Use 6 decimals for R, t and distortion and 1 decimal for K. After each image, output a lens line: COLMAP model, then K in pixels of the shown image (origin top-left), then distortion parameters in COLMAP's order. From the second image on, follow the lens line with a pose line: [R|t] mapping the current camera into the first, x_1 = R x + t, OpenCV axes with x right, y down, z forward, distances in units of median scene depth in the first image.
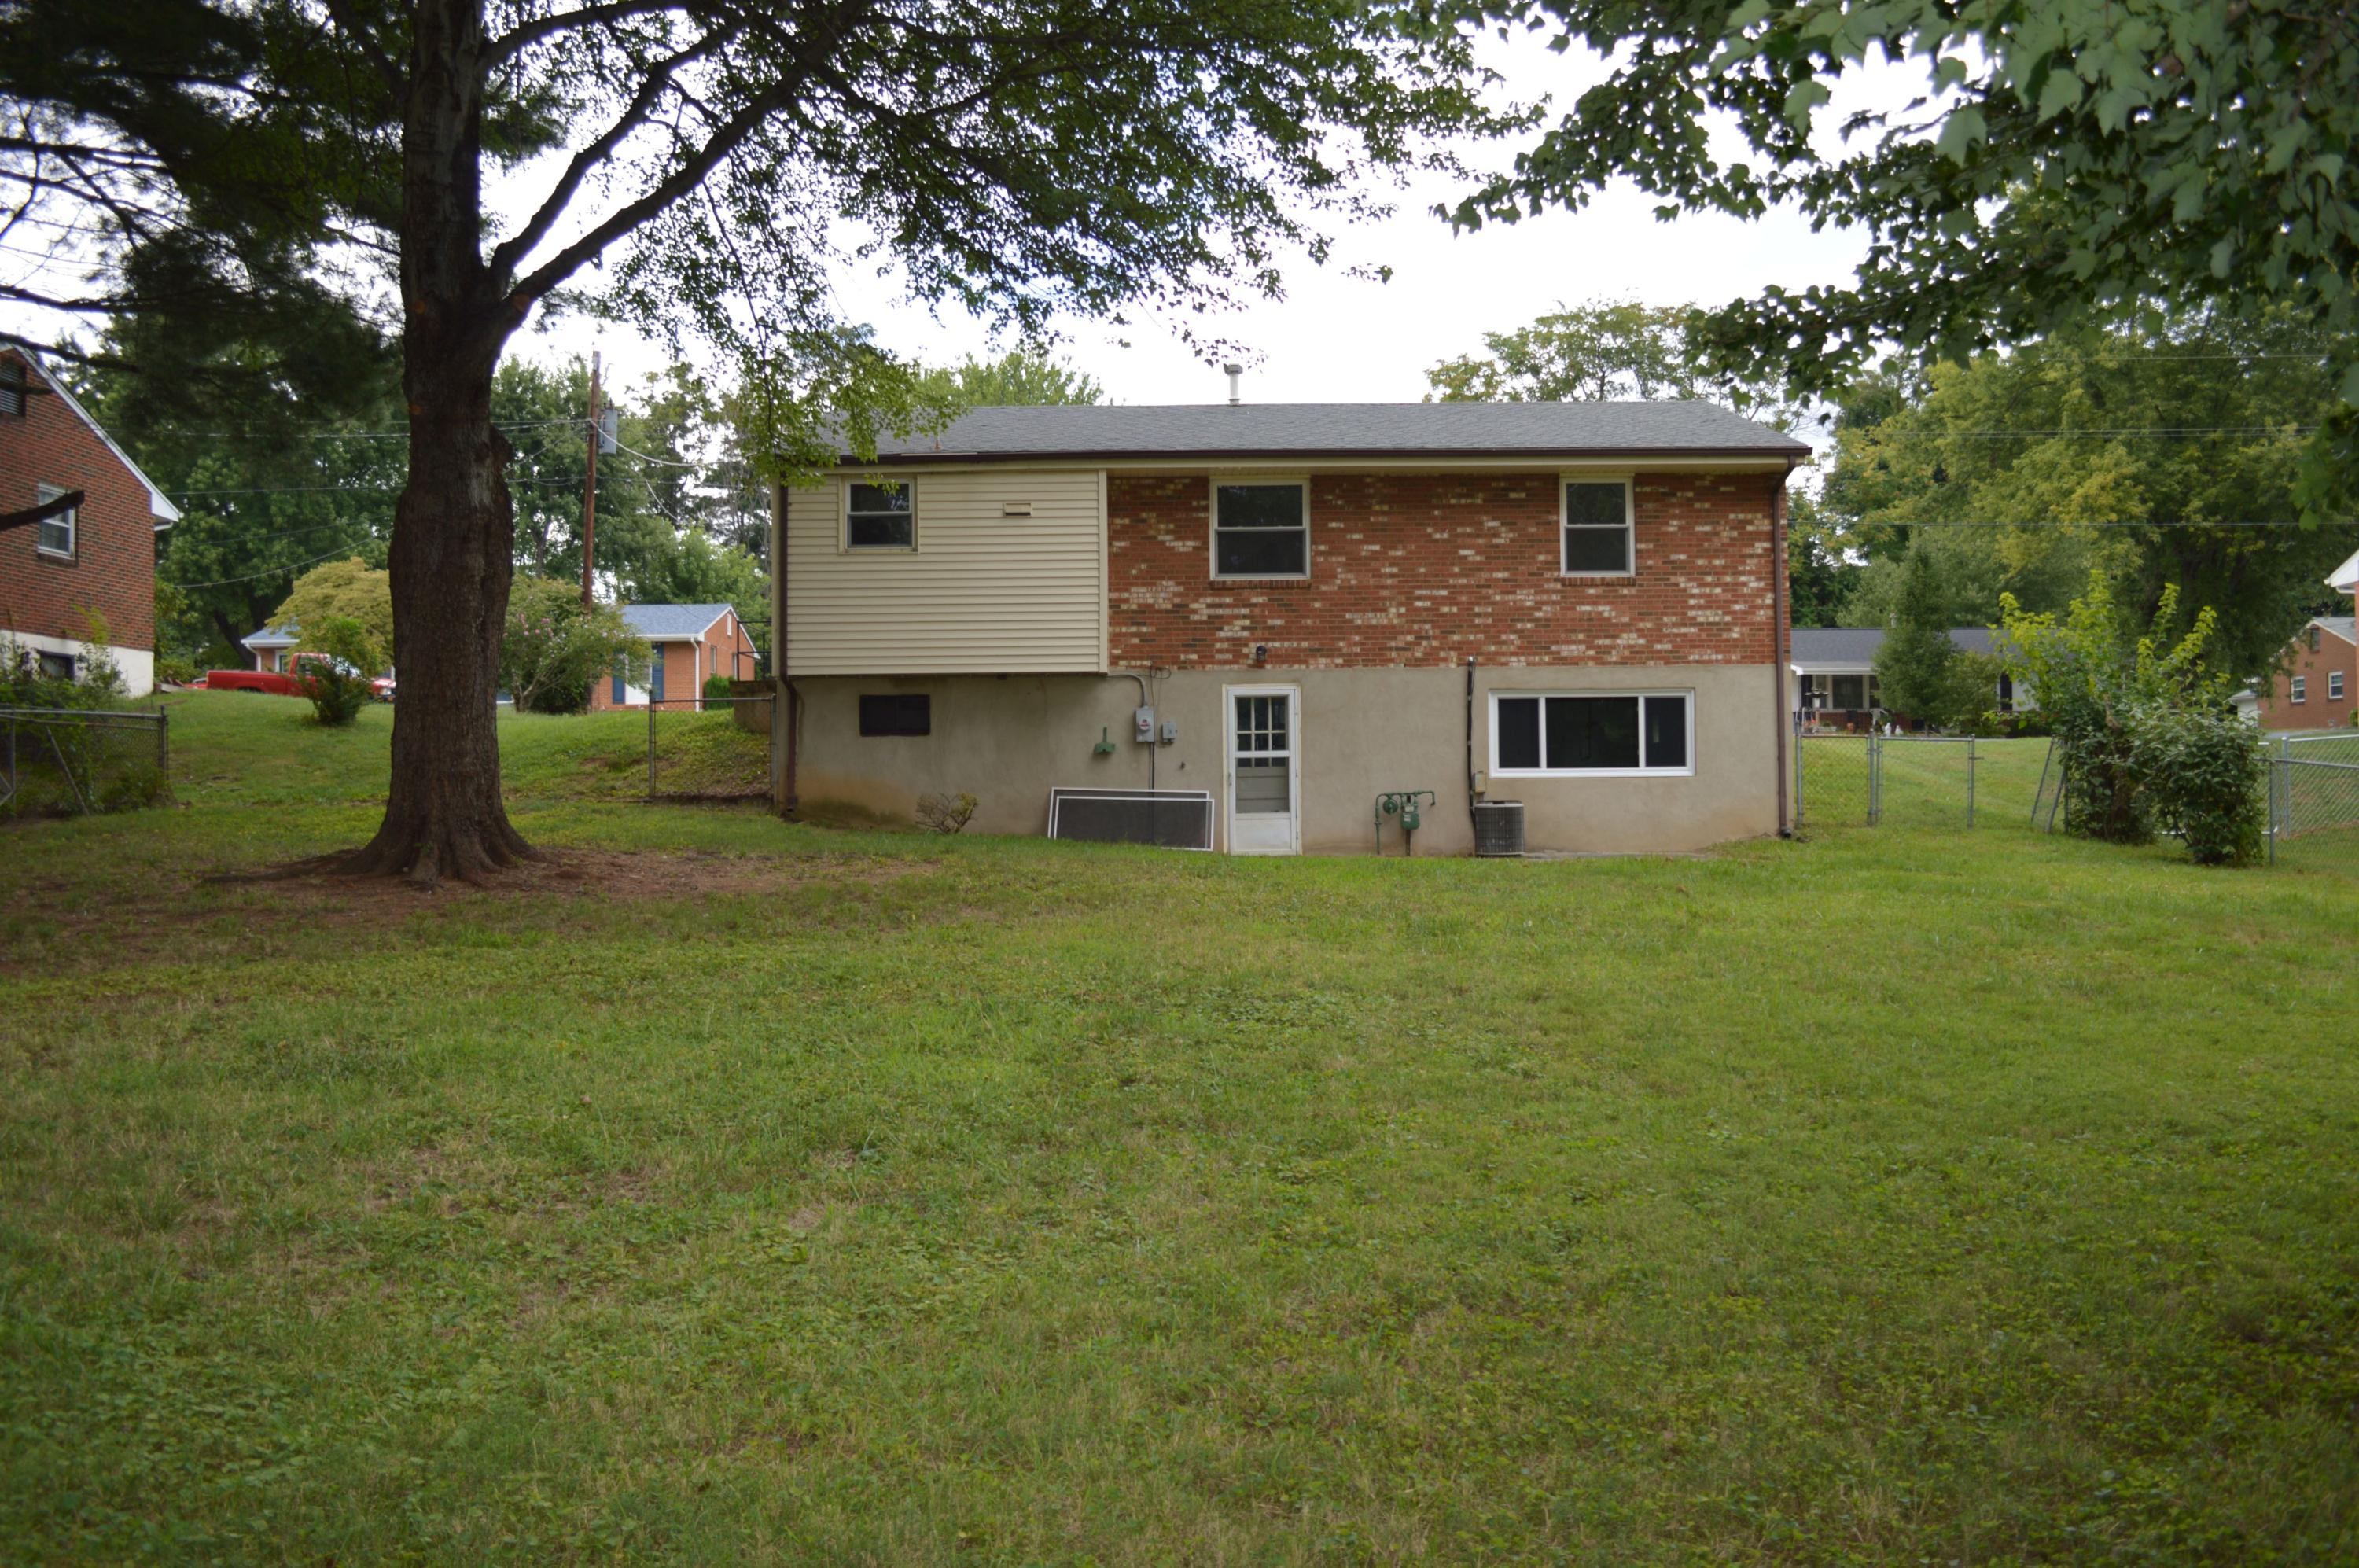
lens RADIAL K [[1885.5, 0, 1179.5], [0, 1885.5, 784.0], [0, 0, 1]] dist [-0.083551, 0.014032]
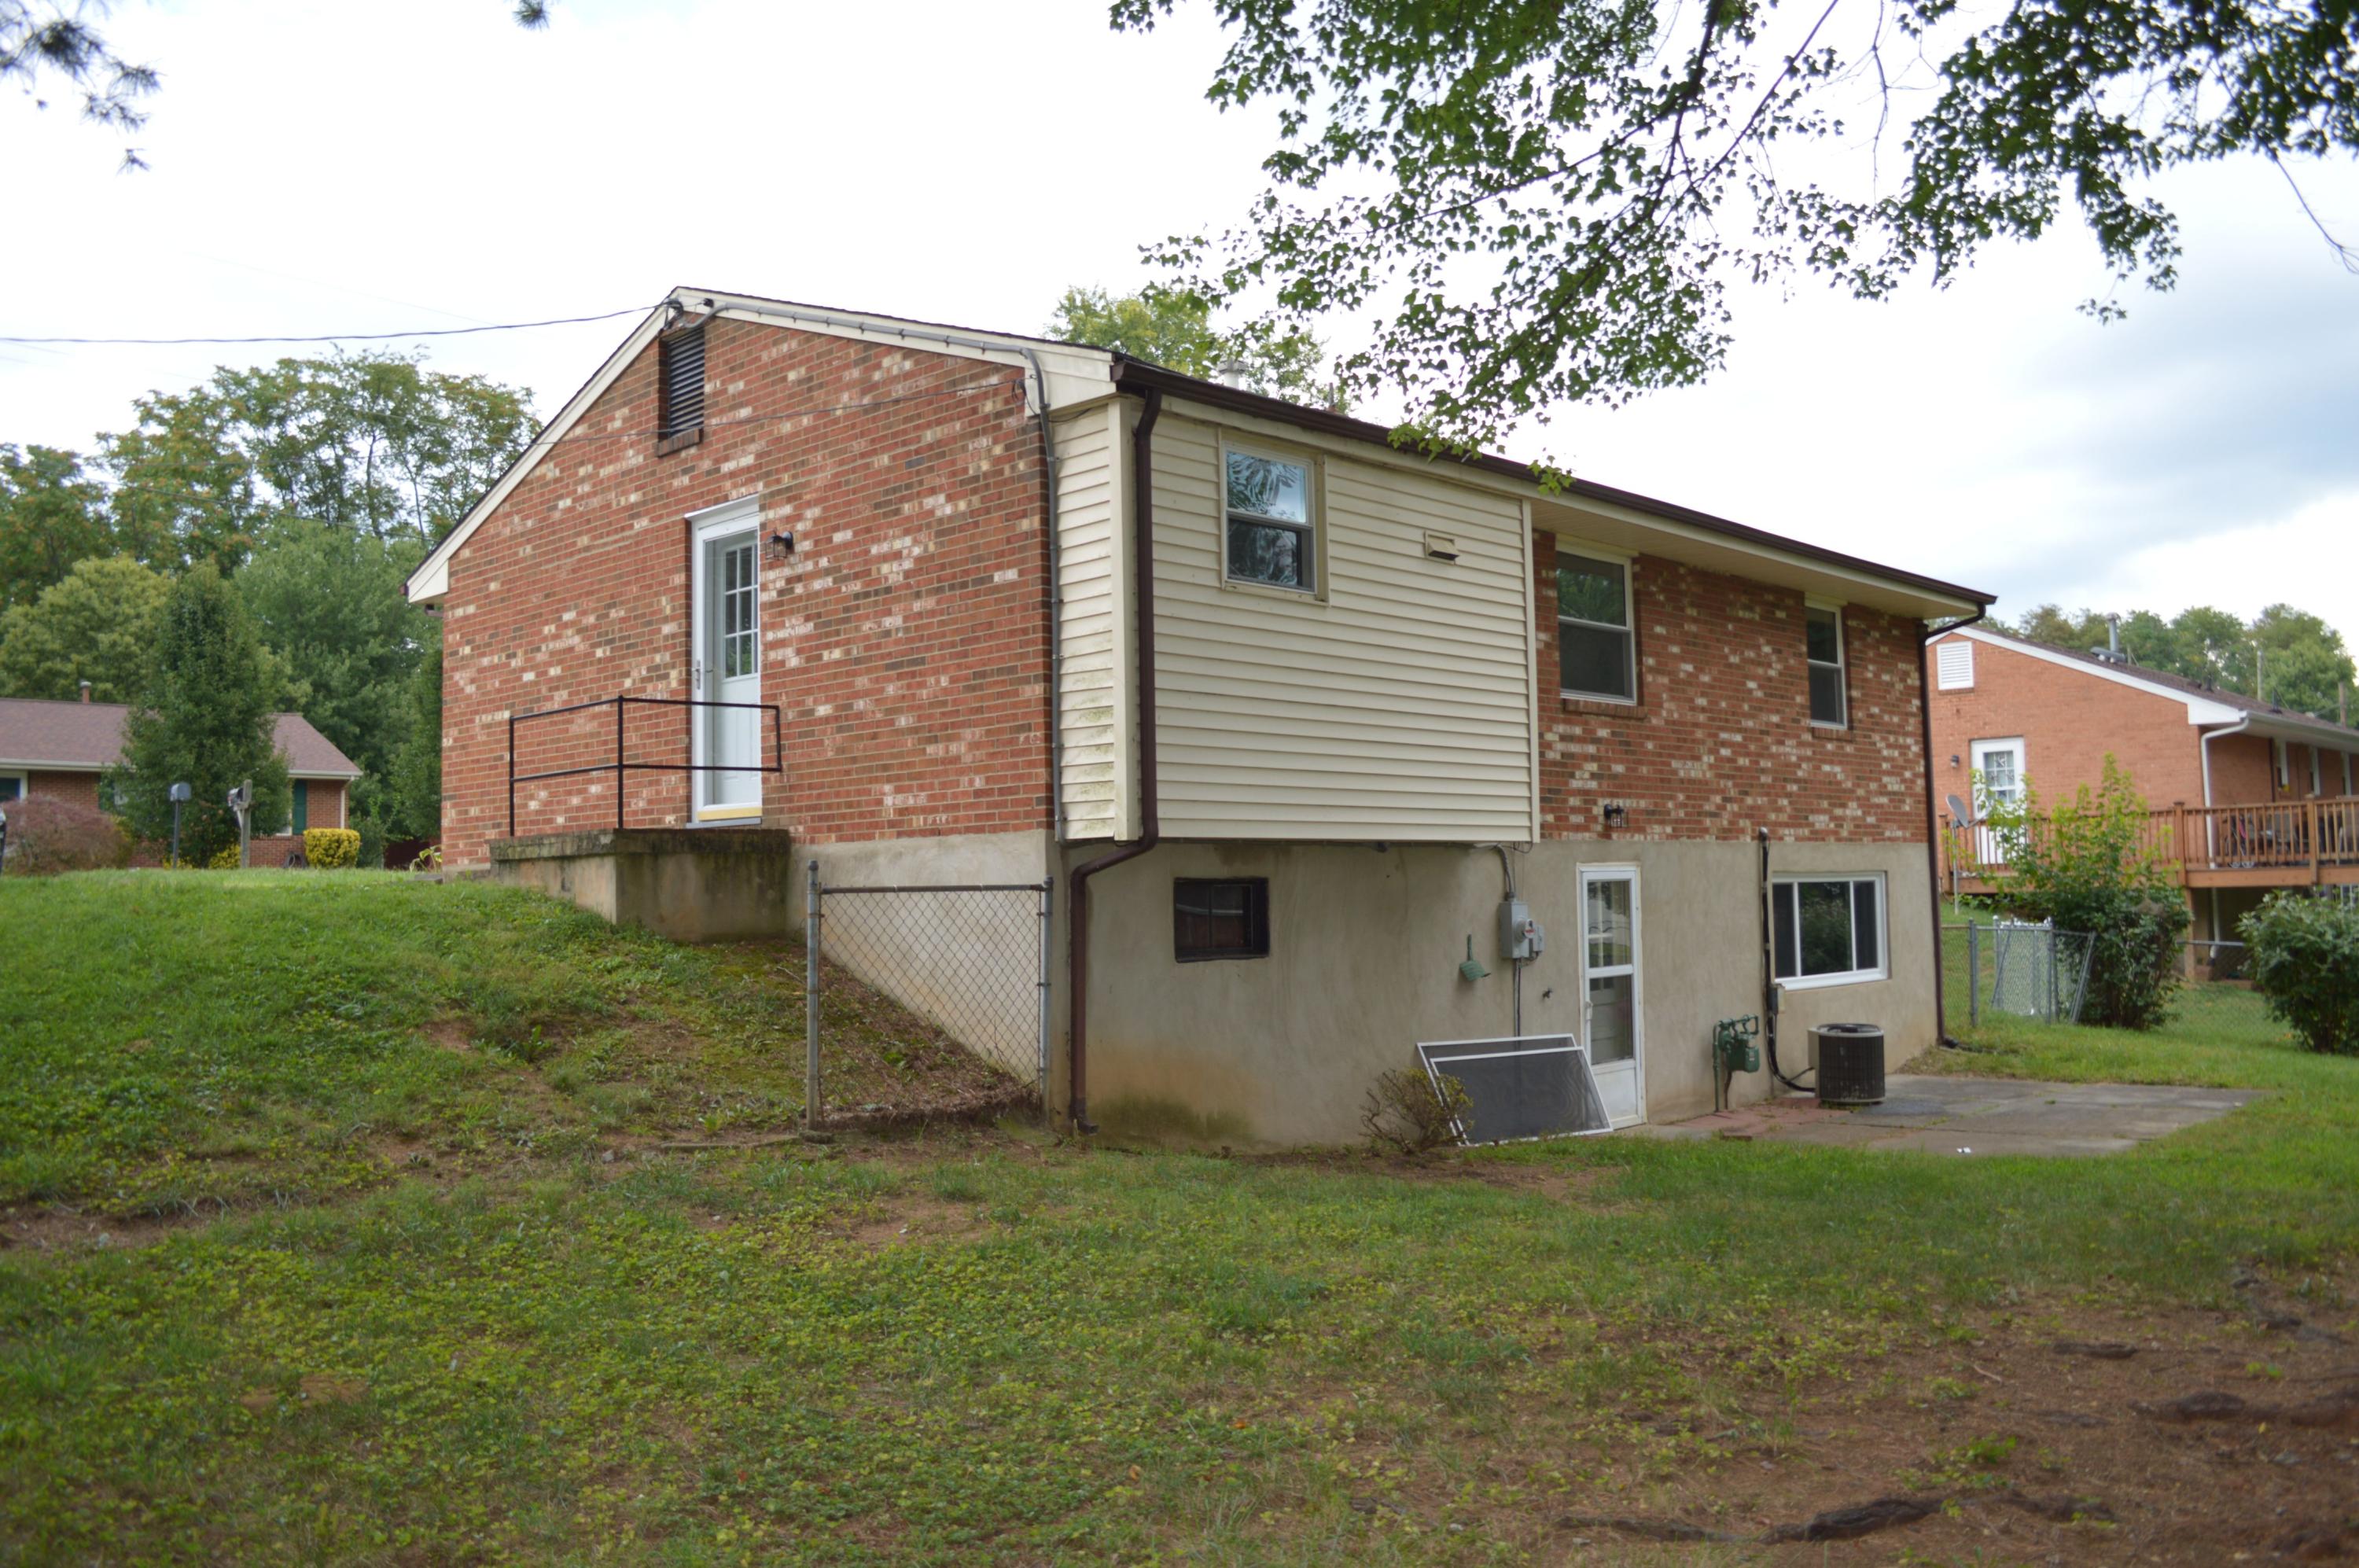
lens RADIAL K [[1885.5, 0, 1179.5], [0, 1885.5, 784.0], [0, 0, 1]] dist [-0.083551, 0.014032]
pose [[0.691313, 0.038939, 0.721505, -0.525930], [0.004941, 0.998269, -0.058610, -0.042968], [-0.722538, 0.044083, 0.689924, 0.659659]]
